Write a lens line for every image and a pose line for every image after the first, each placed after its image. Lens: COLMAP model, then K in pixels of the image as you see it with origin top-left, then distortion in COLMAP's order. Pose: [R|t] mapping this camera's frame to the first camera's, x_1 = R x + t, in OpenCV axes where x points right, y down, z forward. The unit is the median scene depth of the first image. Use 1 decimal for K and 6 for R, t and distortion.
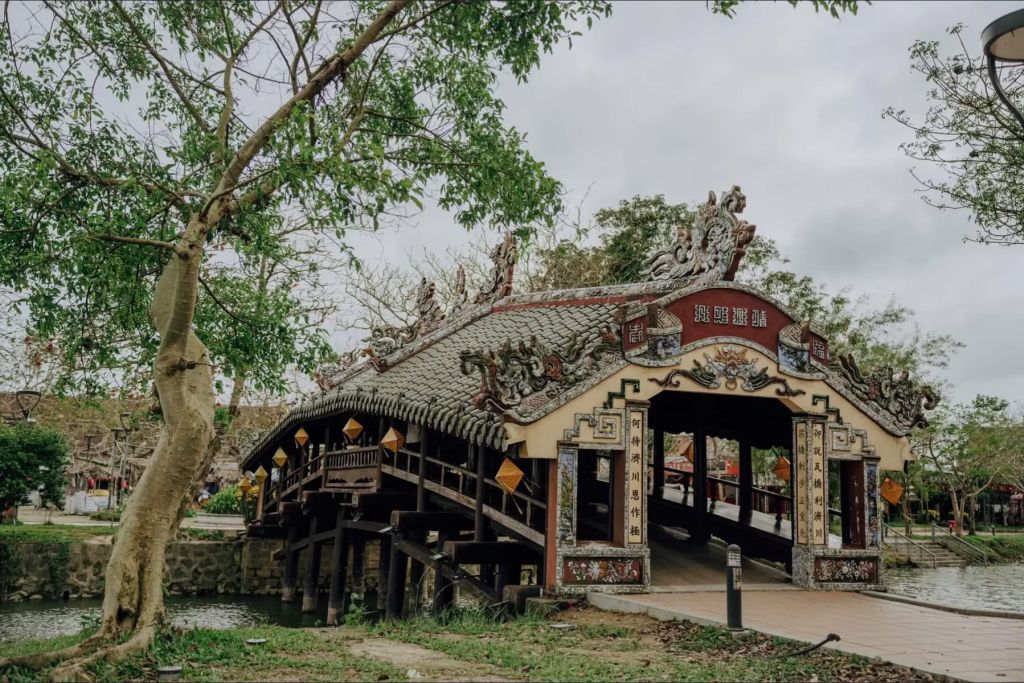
lens RADIAL K [[972.4, 0, 512.0], [0, 972.4, 341.5], [0, 0, 1]] dist [0.001699, 0.001050]
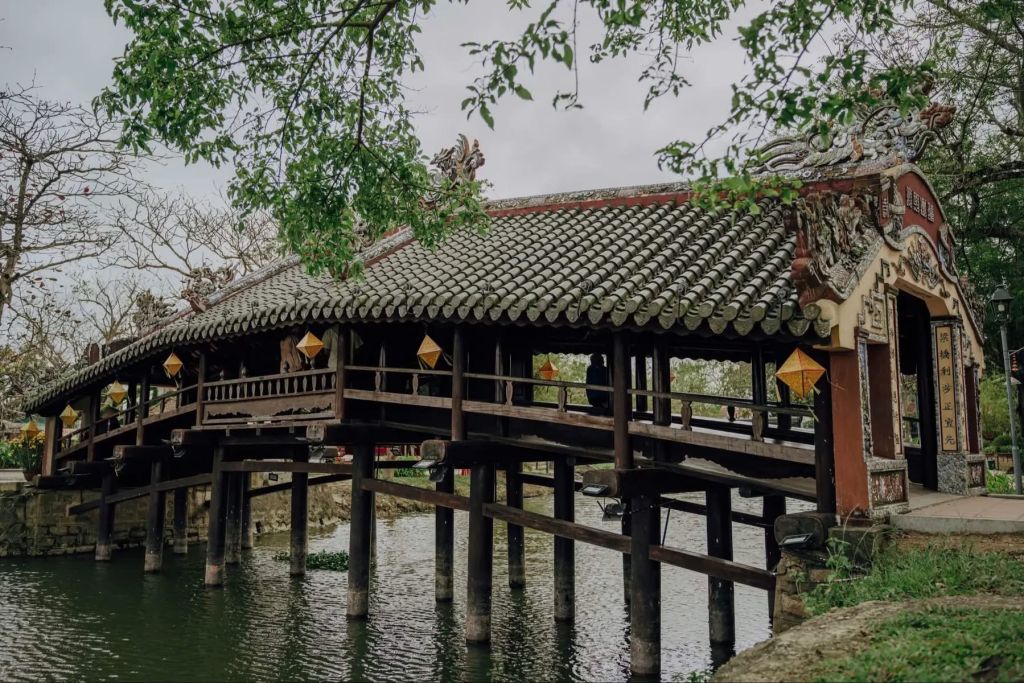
lens RADIAL K [[790.4, 0, 512.0], [0, 790.4, 341.5], [0, 0, 1]] dist [-0.075514, 0.003234]
pose [[0.905322, 0.023809, 0.424058, -0.286367], [-0.034390, 0.999259, 0.017315, 0.069009], [-0.423331, -0.030258, 0.905470, 0.335853]]
